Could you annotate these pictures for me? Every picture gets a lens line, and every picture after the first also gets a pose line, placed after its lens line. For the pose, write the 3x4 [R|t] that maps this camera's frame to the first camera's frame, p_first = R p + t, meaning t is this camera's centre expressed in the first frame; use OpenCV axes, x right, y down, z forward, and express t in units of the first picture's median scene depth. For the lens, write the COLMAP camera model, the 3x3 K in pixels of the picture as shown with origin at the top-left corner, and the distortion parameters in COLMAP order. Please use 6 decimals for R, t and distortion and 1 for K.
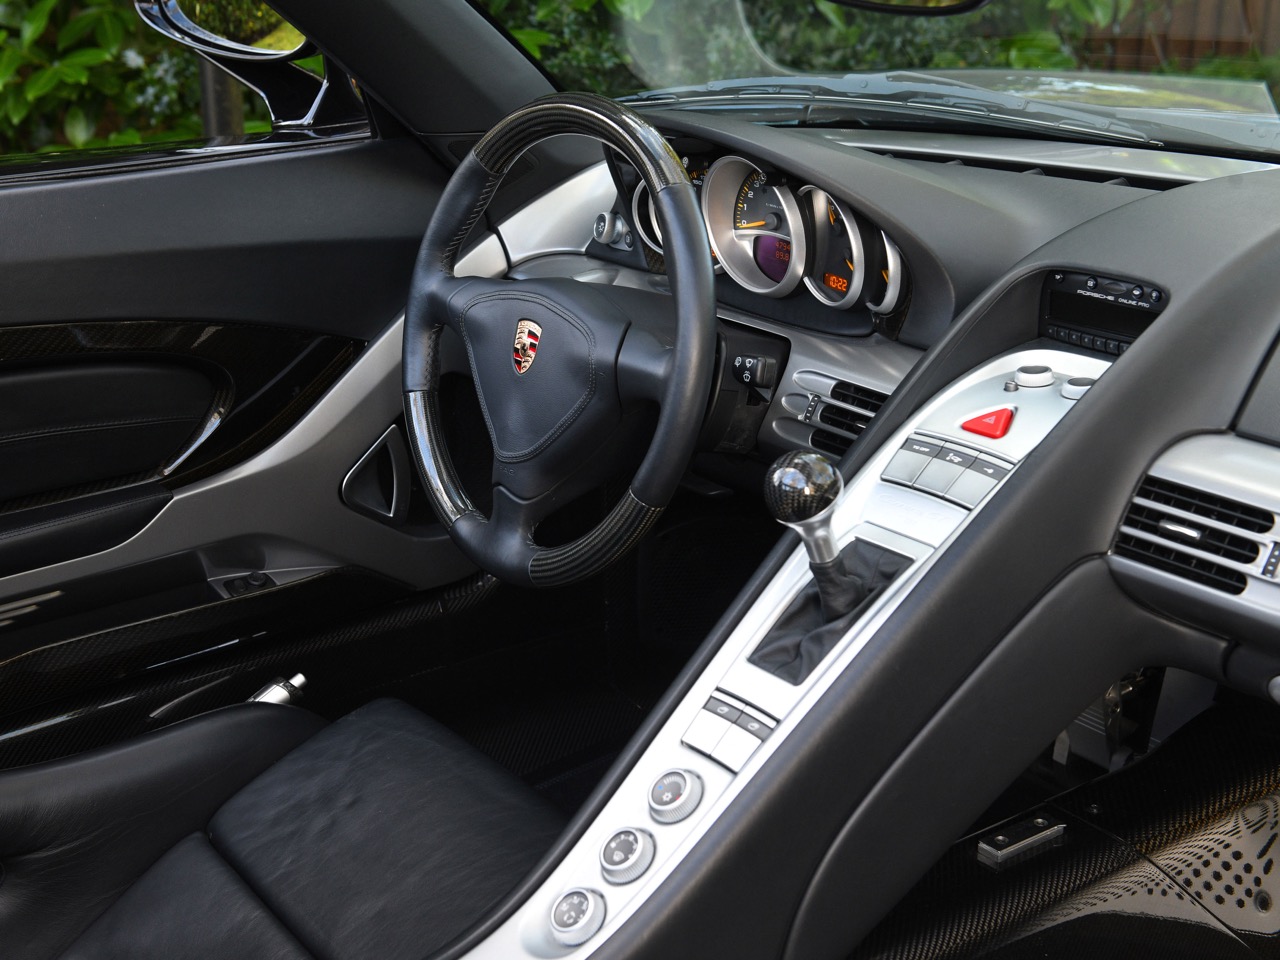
lens RADIAL K [[1793.4, 0, 571.3], [0, 1793.4, 474.7], [0, 0, 1]] dist [0.099141, 0.034023]
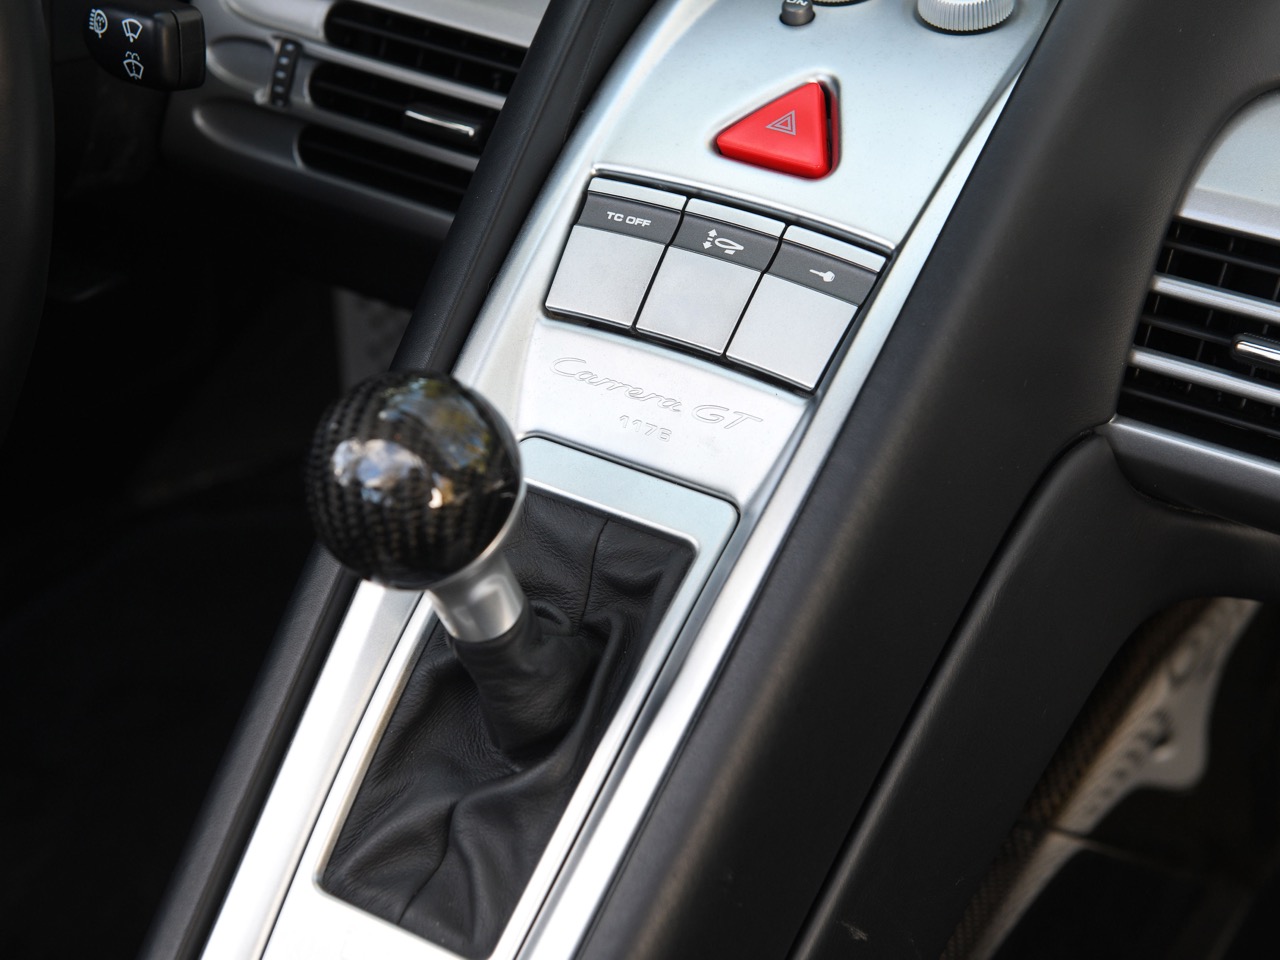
lens RADIAL K [[2239.1, 0, 640.0], [0, 2239.1, 480.0], [0, 0, 1]] dist [0.178371, -0.047295]
pose [[0.924364, -0.229301, 0.304914, 0.029568], [0.131898, 0.942016, 0.308560, -0.106620], [-0.357987, -0.245004, 0.901010, 0.503399]]
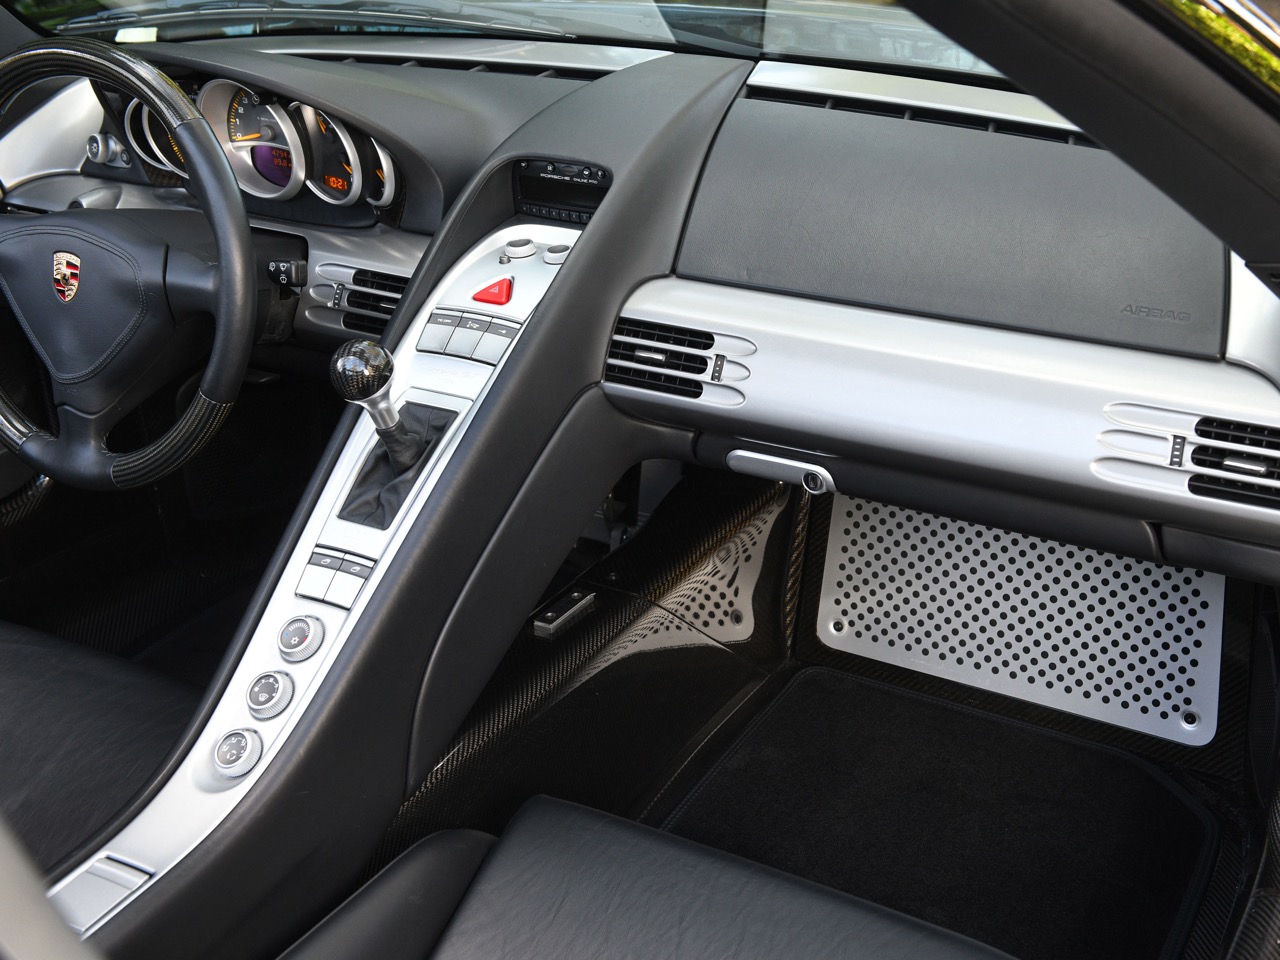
lens RADIAL K [[1727.0, 0, 726.7], [0, 1727.0, 480.6], [0, 0, 1]] dist [0.093050, 0.018309]
pose [[0.910302, -0.186168, 0.369719, -0.081916], [0.146941, 0.980320, 0.131839, -0.032893], [-0.386987, -0.065686, 0.919743, -0.156672]]
